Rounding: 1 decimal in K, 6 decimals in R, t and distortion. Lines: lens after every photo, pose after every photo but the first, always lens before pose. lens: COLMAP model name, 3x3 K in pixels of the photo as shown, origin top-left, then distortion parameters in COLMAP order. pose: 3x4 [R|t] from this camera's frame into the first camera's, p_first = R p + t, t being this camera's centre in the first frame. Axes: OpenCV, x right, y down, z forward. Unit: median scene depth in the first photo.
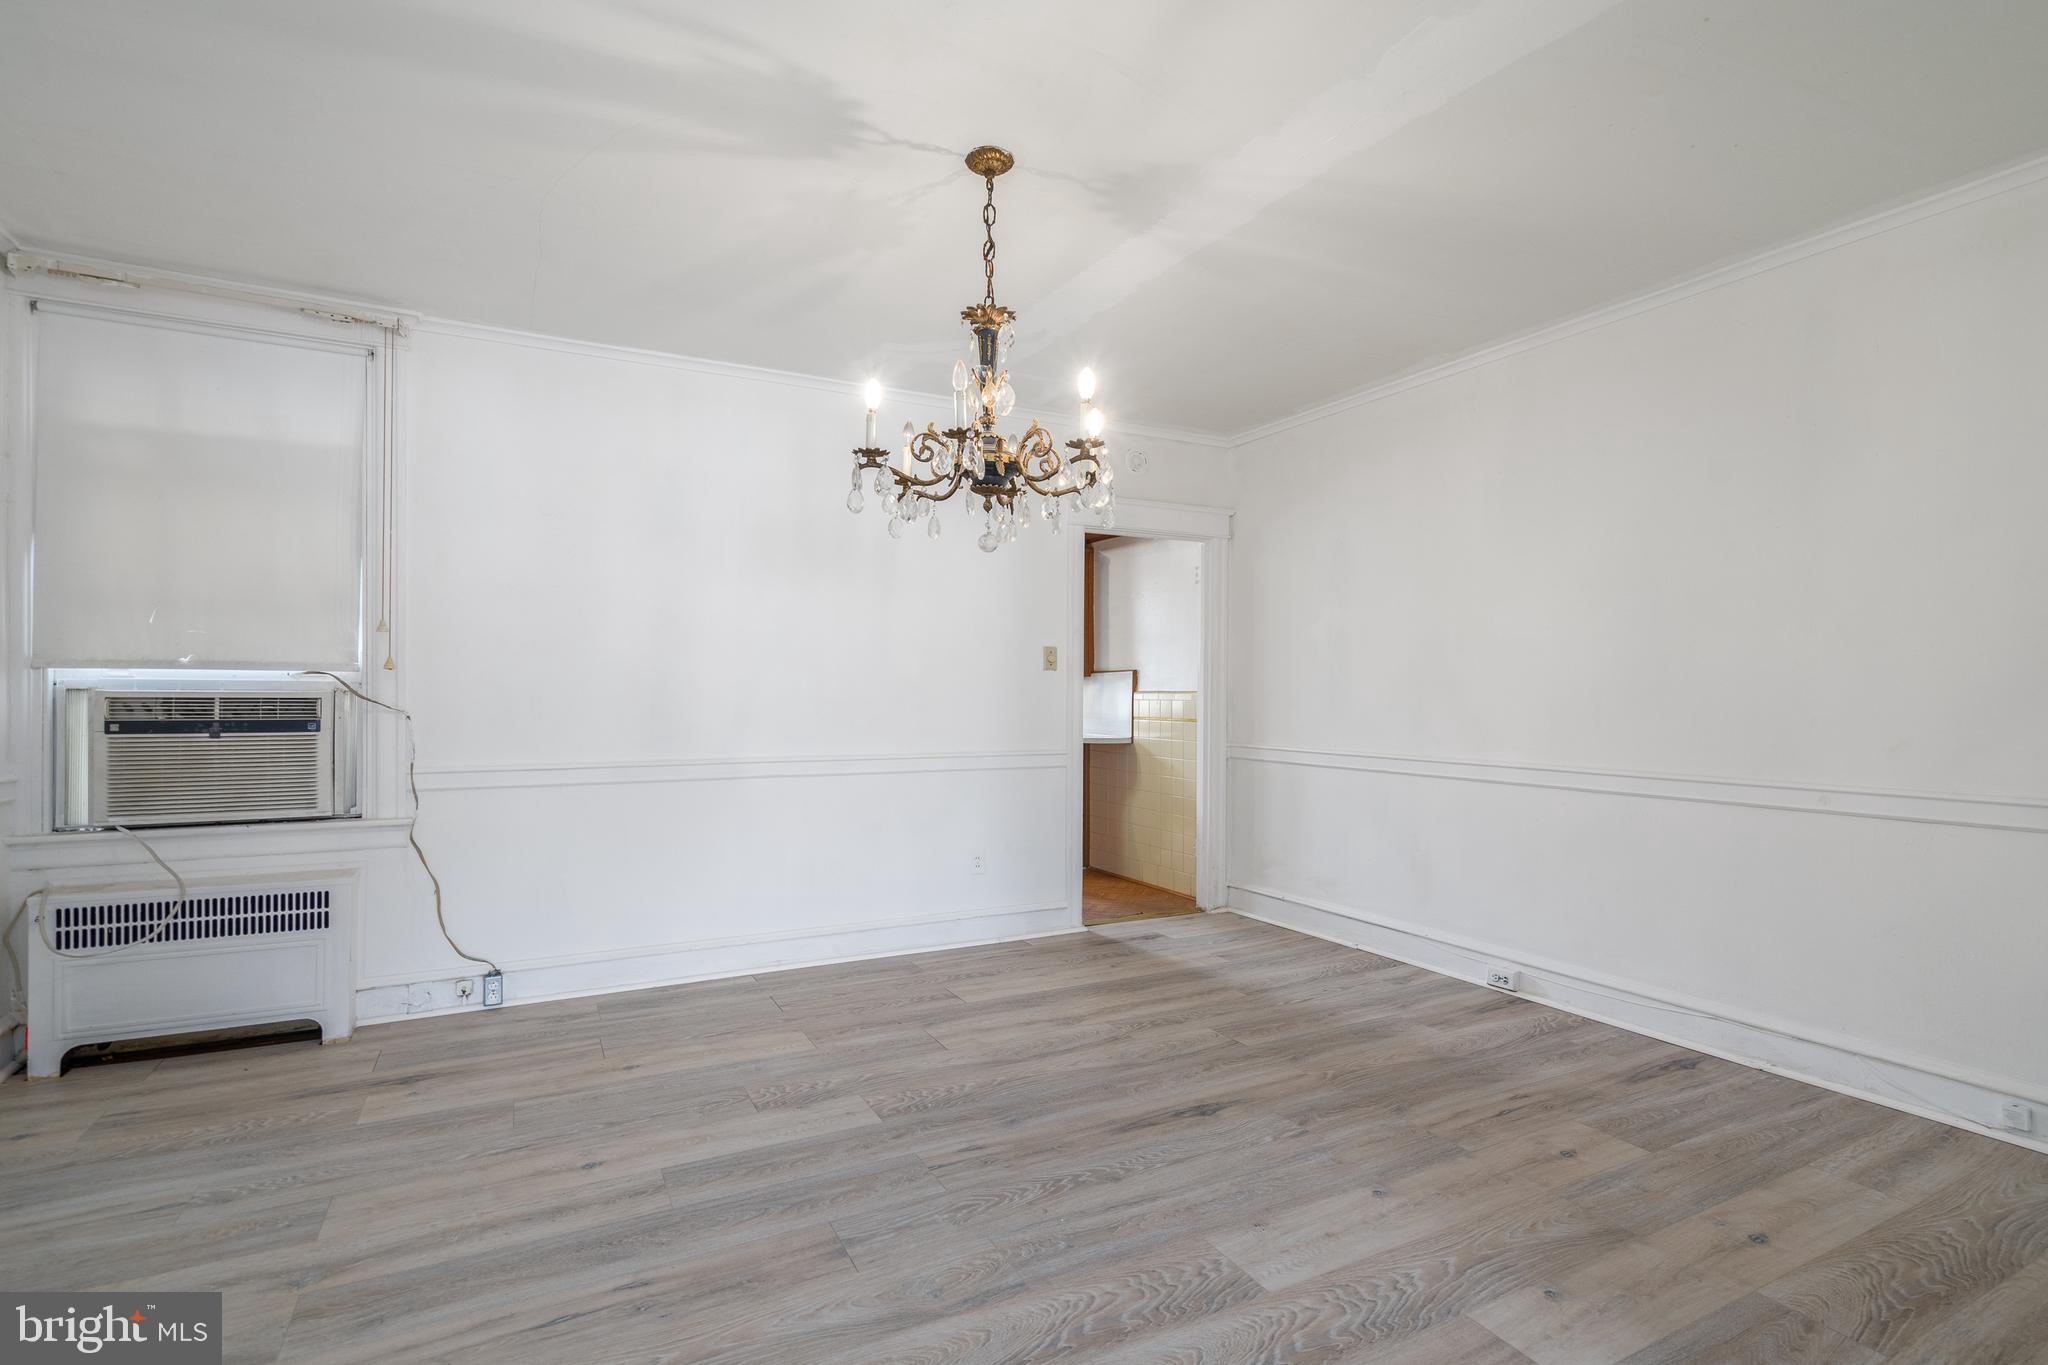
lens RADIAL K [[940.3, 0, 1034.8], [0, 940.3, 686.4], [0, 0, 1]] dist [-0.001286, 0.000642]
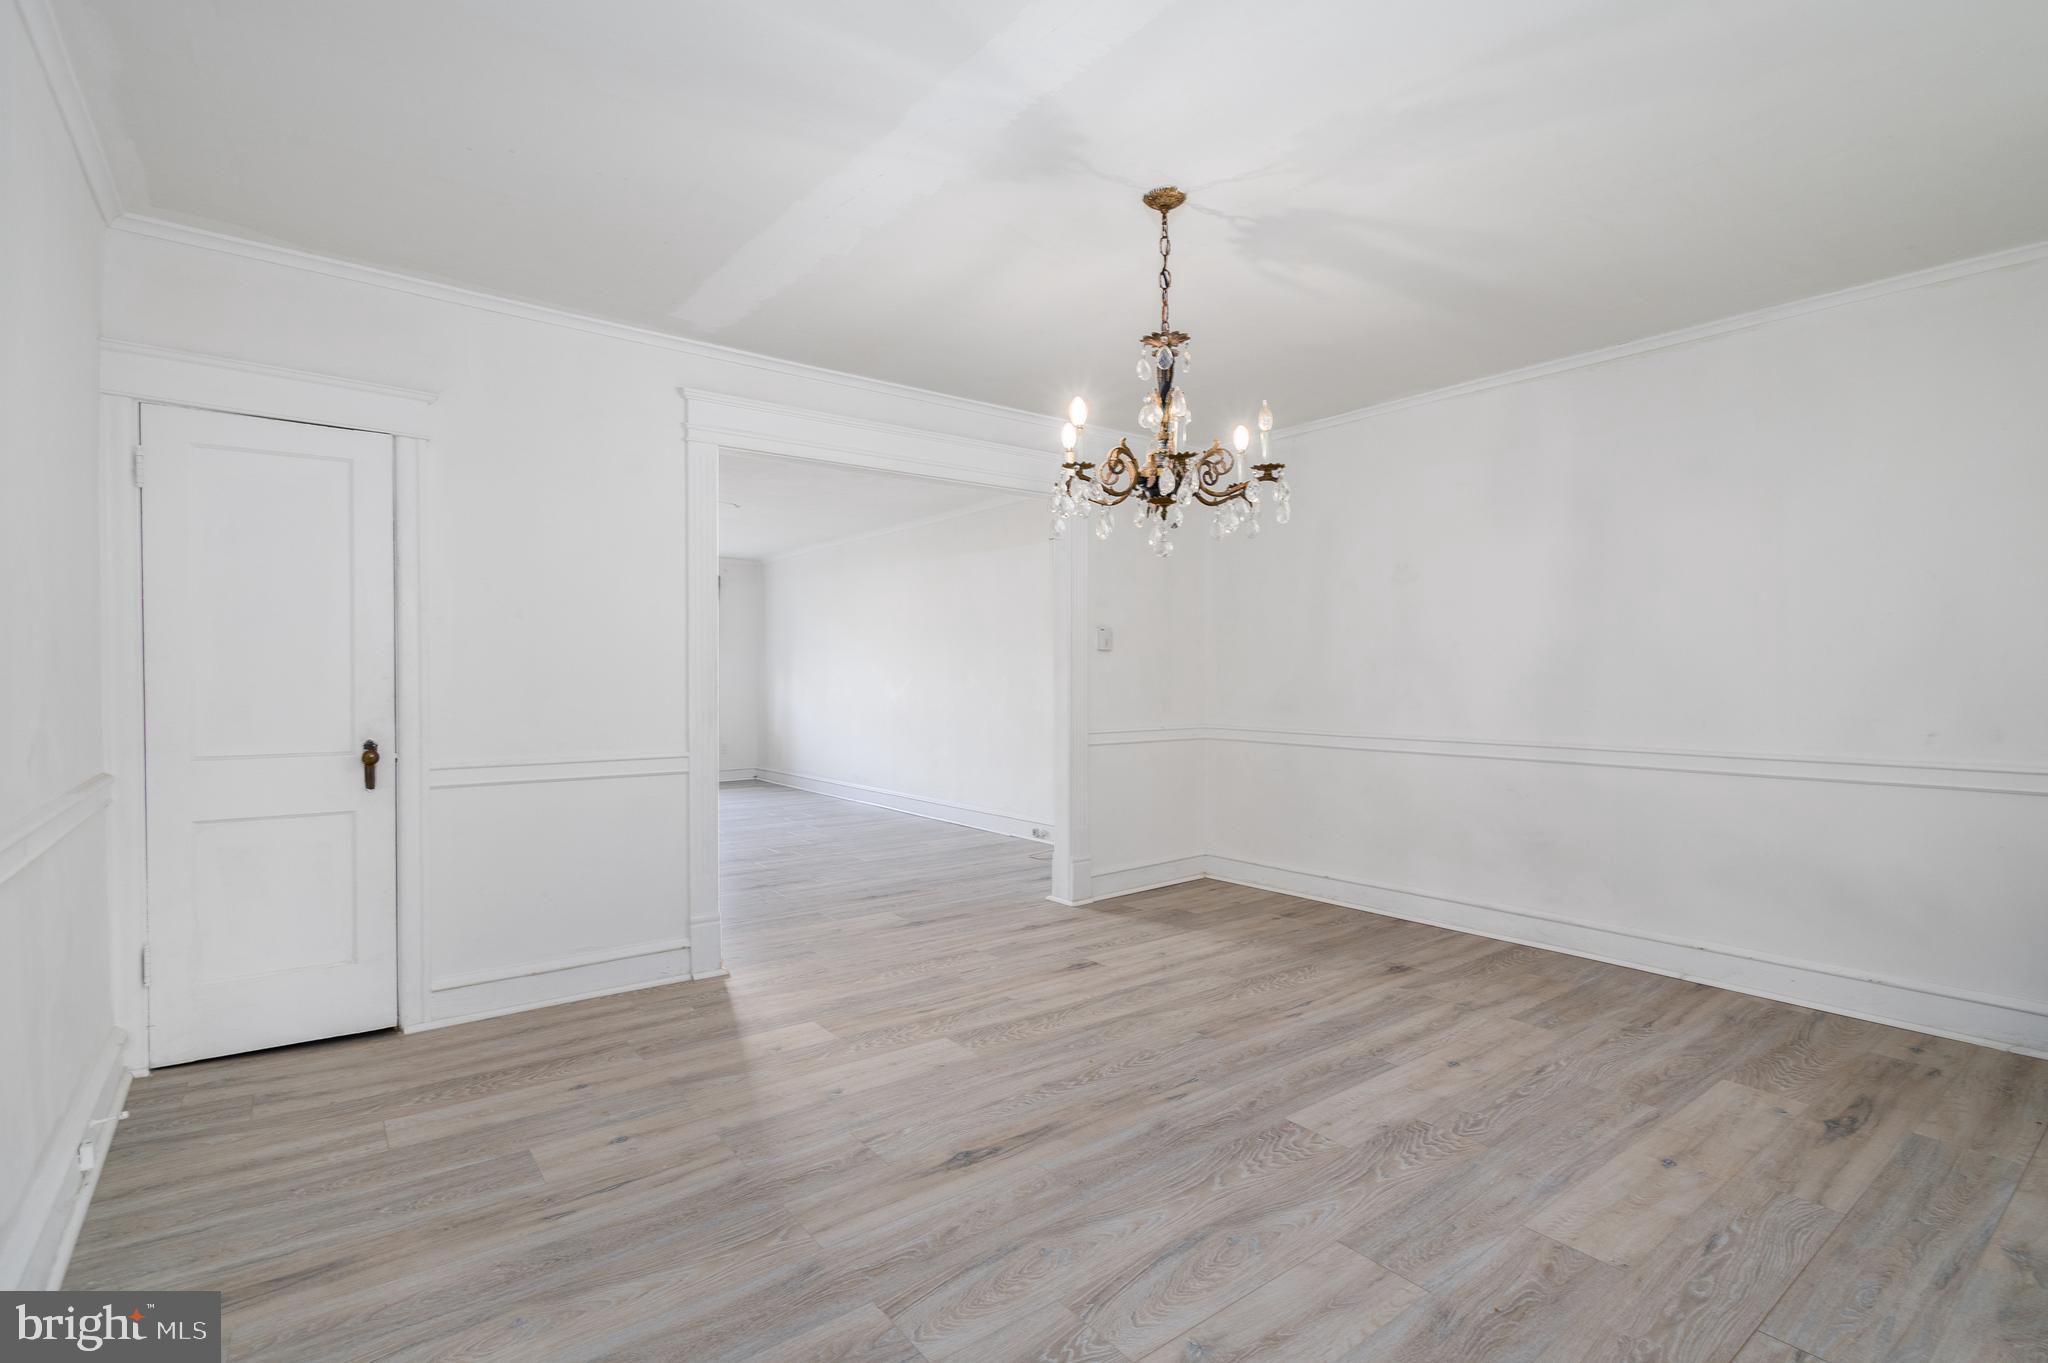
lens RADIAL K [[940.3, 0, 1034.8], [0, 940.3, 685.4], [0, 0, 1]] dist [-0.001286, 0.000642]
pose [[-0.984226, -0.001841, -0.176904, 0.291669], [-0.002448, 0.999992, 0.003213, -0.004889], [0.176896, 0.003595, -0.984223, 2.012095]]
